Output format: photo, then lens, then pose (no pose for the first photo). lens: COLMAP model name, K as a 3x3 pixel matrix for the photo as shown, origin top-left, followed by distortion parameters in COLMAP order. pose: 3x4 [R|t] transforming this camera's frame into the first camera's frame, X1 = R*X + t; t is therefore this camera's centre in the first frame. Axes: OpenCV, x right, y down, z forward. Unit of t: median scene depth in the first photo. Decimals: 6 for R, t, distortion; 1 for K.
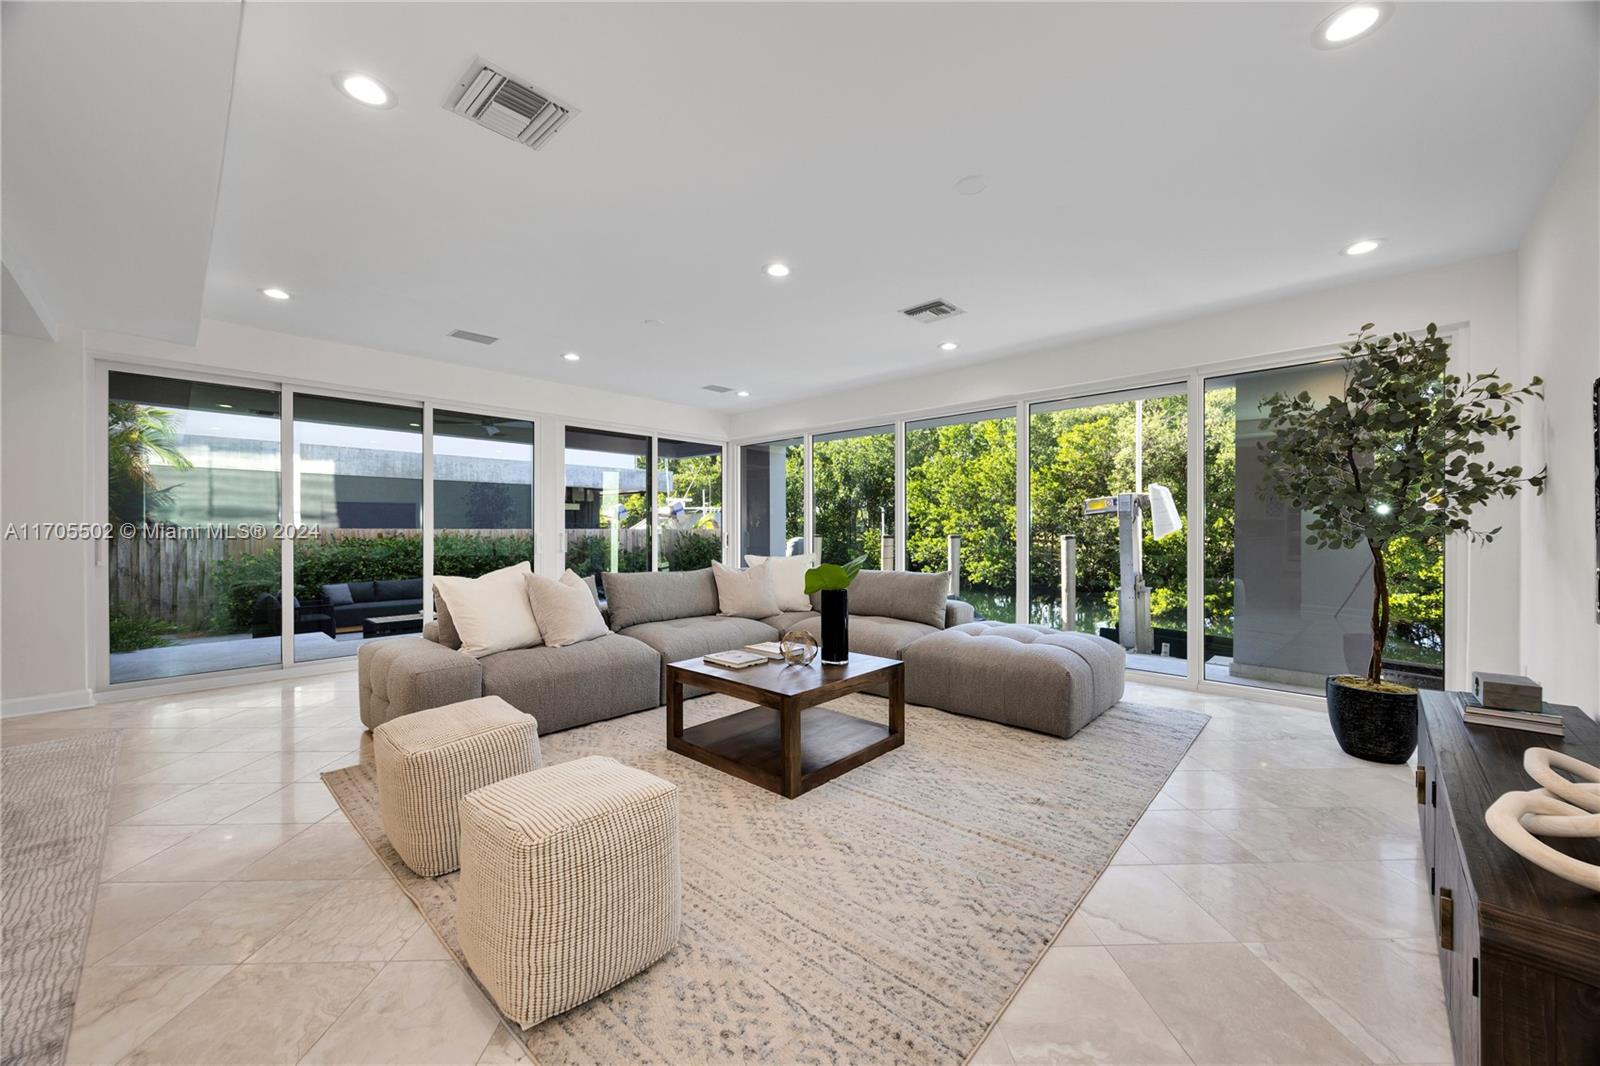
lens RADIAL K [[606.1, 0, 812.4], [0, 606.1, 532.5], [0, 0, 1]] dist [-0.002756, 0.000305]
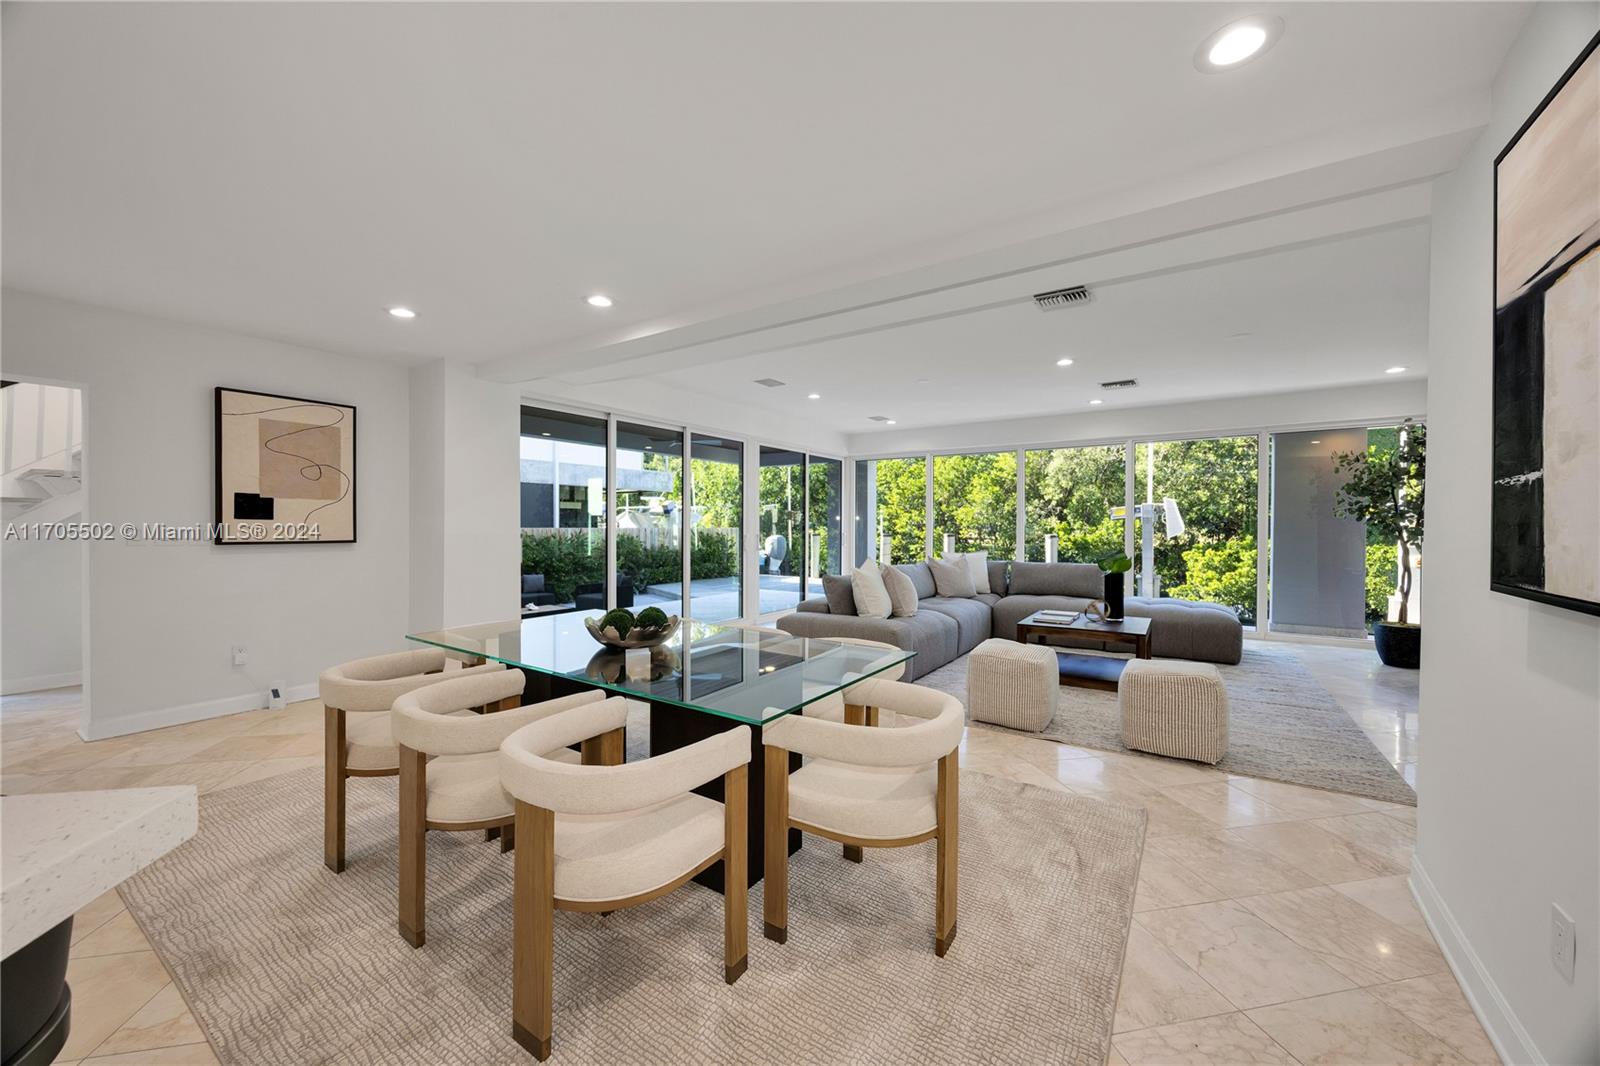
lens RADIAL K [[606.1, 0, 804.3], [0, 606.1, 530.5], [0, 0, 1]] dist [-0.002756, 0.000305]
pose [[0.987246, 0.002568, 0.159180, -0.260594], [-0.002849, 0.999995, 0.001537, -0.004309], [-0.159175, -0.001971, 0.987248, -0.106865]]
